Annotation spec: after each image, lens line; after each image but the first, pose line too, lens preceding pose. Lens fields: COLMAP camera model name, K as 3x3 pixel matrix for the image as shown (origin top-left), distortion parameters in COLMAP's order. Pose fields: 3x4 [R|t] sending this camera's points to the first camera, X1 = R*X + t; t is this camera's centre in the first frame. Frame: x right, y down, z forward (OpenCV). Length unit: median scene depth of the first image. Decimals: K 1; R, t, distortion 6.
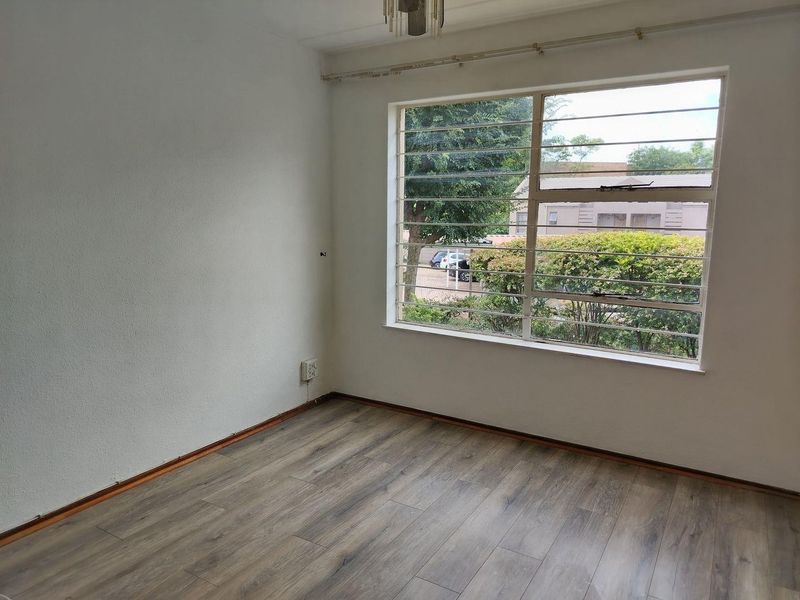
lens RADIAL K [[562.1, 0, 400.0], [0, 562.1, 300.0], [0, 0, 1]] dist [0.042414, -0.064471]
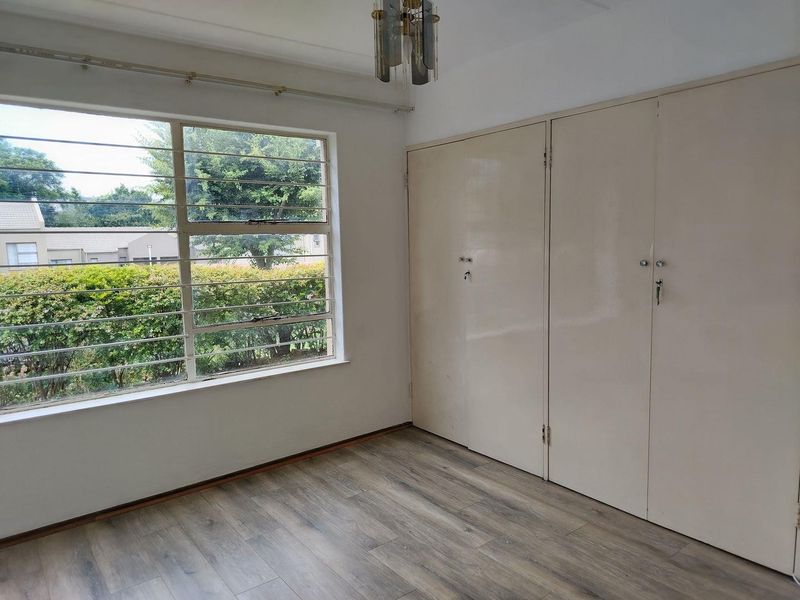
lens RADIAL K [[562.1, 0, 400.0], [0, 562.1, 300.0], [0, 0, 1]] dist [0.042414, -0.064471]
pose [[0.337944, -0.120523, 0.933417, -0.564320], [0.166909, 0.983721, 0.066589, -0.073582], [-0.926248, 0.133293, 0.352559, 0.369342]]
